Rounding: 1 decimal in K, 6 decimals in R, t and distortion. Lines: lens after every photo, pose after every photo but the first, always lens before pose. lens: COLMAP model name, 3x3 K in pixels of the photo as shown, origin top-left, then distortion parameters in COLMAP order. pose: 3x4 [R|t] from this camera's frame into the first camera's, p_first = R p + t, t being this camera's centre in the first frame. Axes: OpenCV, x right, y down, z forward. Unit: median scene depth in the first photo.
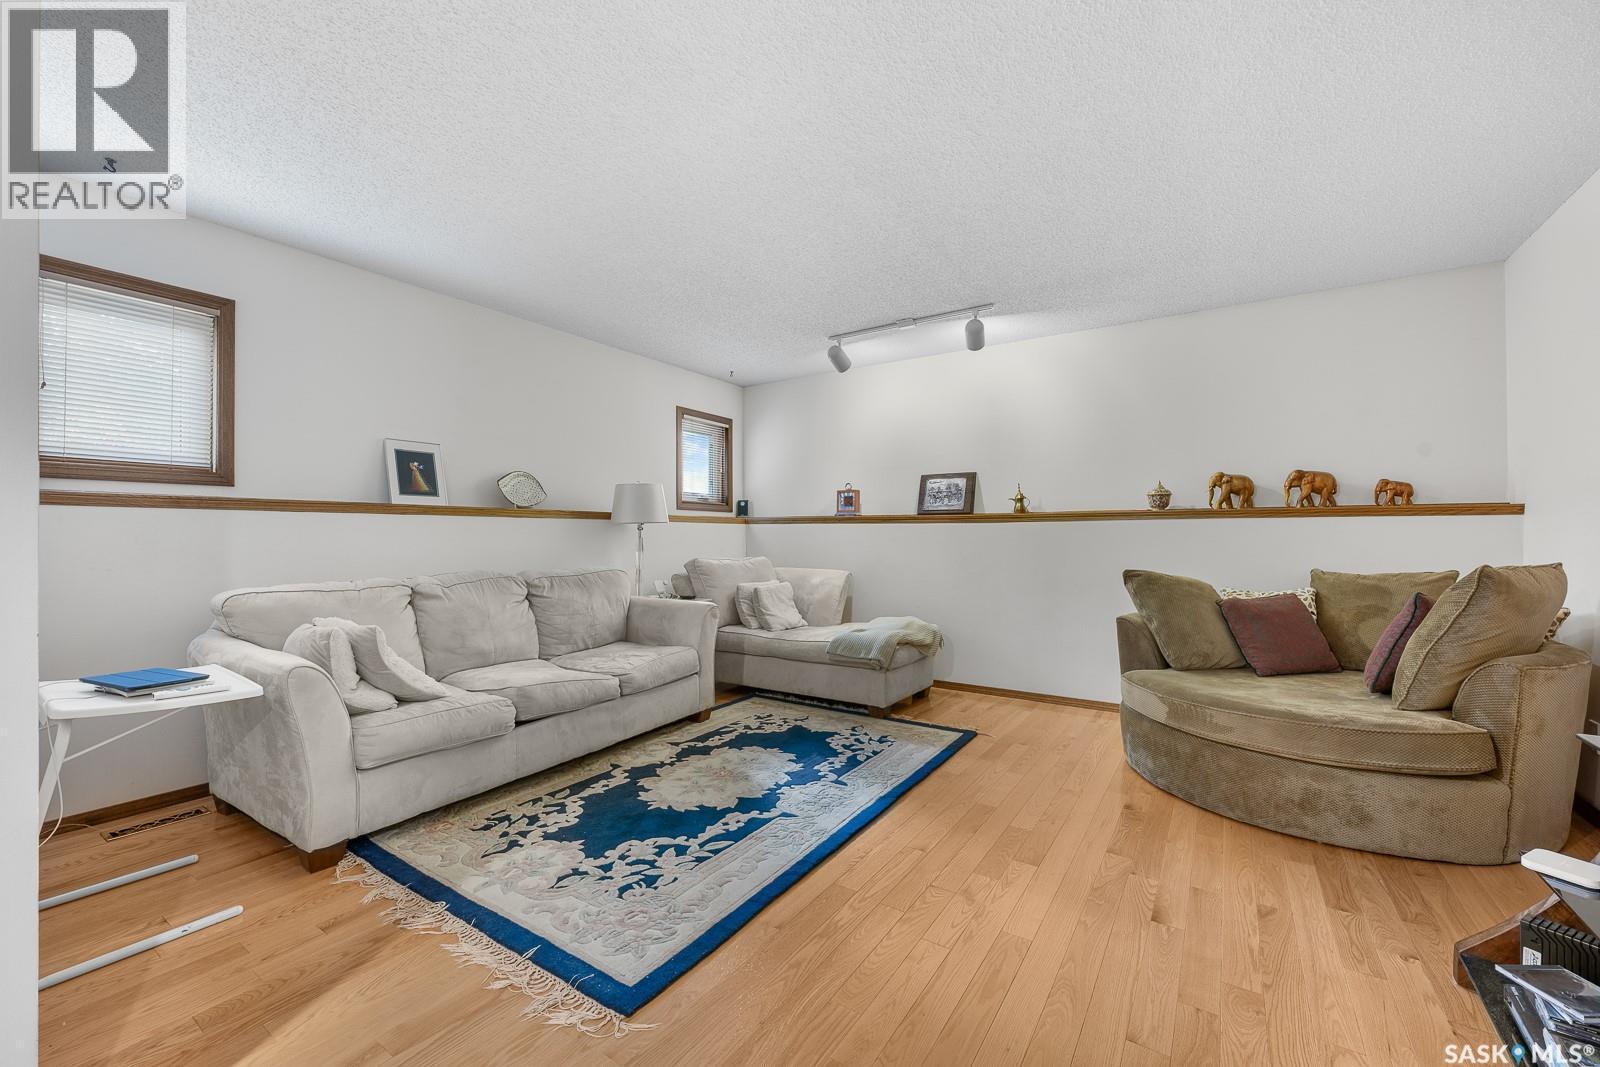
lens RADIAL K [[649.0, 0, 796.4], [0, 649.0, 537.2], [0, 0, 1]] dist [0.002546, 0.000418]
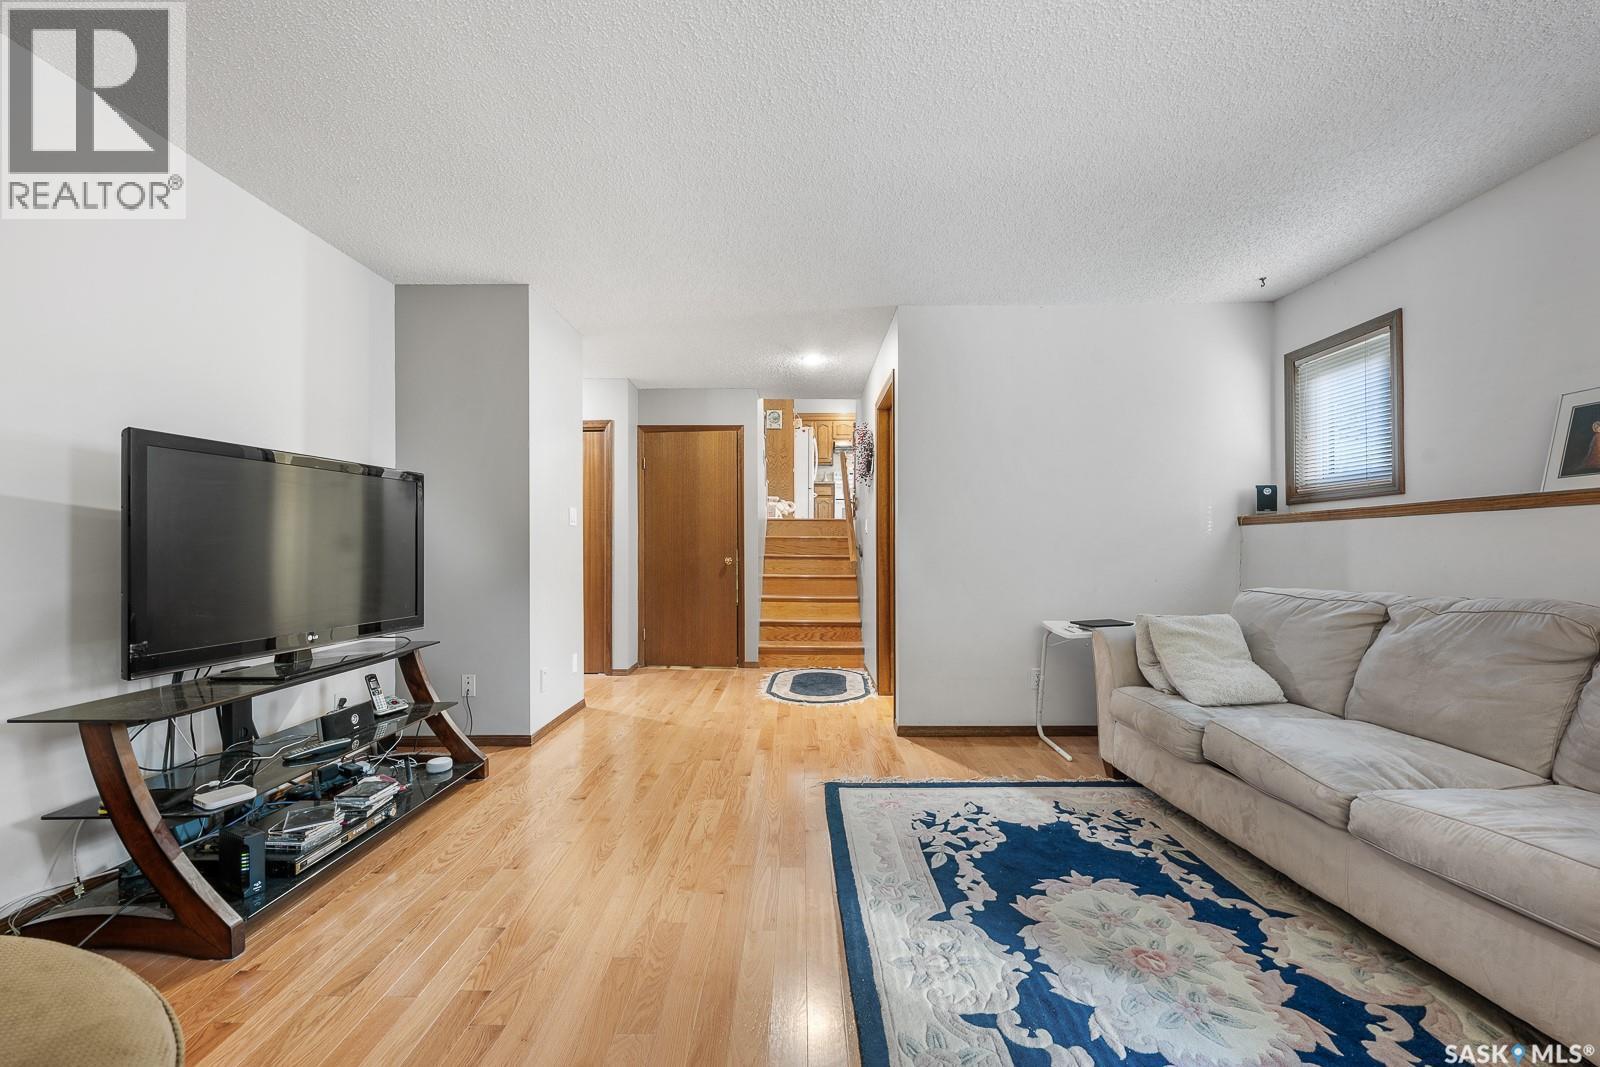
lens RADIAL K [[649.0, 0, 798.5], [0, 649.0, 543.2], [0, 0, 1]] dist [0.002546, 0.000418]
pose [[-0.834944, -0.004547, -0.550316, 0.531466], [0.003166, 0.999910, -0.013064, 0.010106], [0.550326, -0.012650, -0.834854, 1.529234]]
